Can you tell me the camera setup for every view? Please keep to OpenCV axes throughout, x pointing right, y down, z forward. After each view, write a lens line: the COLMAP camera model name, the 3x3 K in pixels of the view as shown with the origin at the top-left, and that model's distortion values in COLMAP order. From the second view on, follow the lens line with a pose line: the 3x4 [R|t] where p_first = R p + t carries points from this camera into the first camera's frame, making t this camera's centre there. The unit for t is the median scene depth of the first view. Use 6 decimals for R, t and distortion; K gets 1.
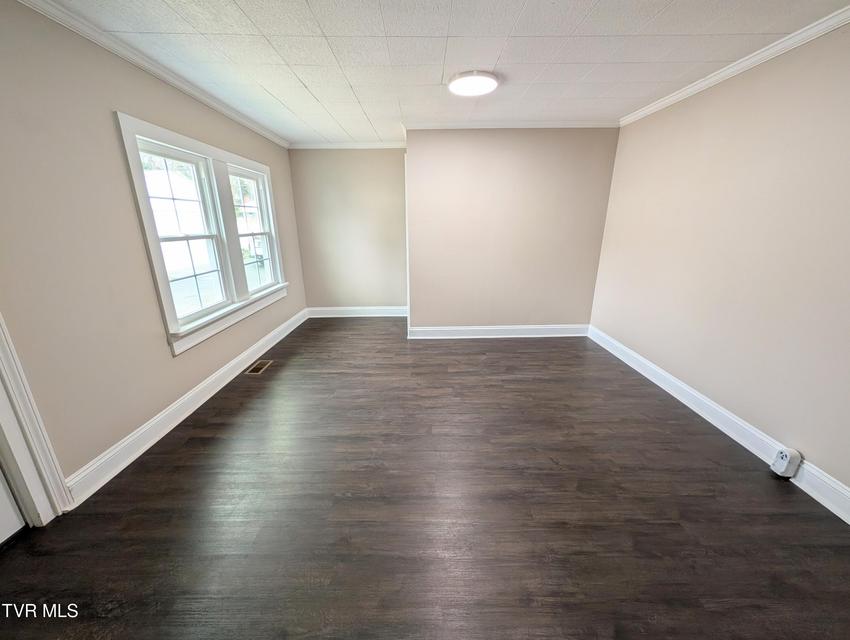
lens RADIAL K [[327.0, 0, 426.4], [0, 327.0, 319.5], [0, 0, 1]] dist [0.001045, 0.000315]
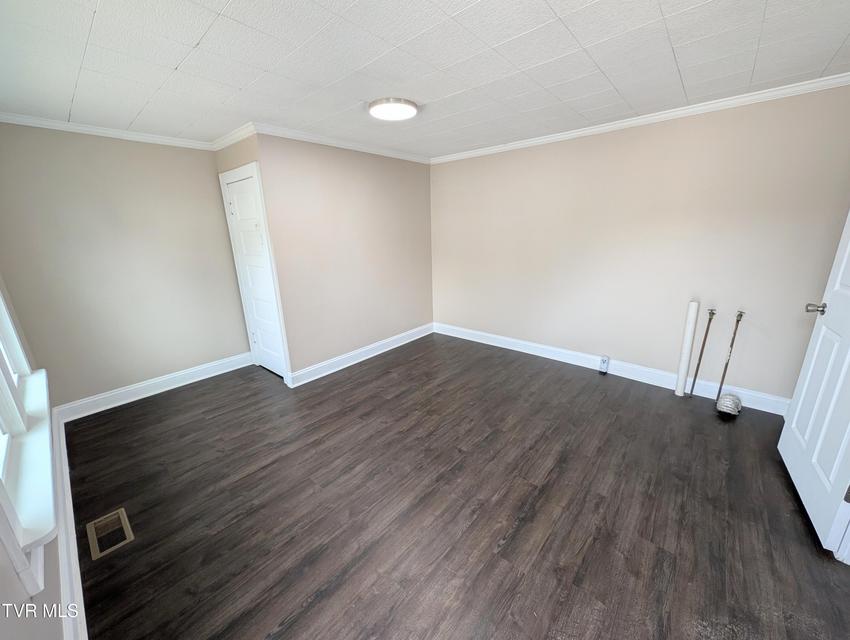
lens RADIAL K [[327.0, 0, 426.4], [0, 327.0, 319.5], [0, 0, 1]] dist [0.001045, 0.000315]
pose [[0.658897, -0.210485, 0.722185, -0.479915], [0.240434, 0.968622, 0.062947, -0.094610], [-0.712774, 0.132162, 0.688830, 0.230172]]
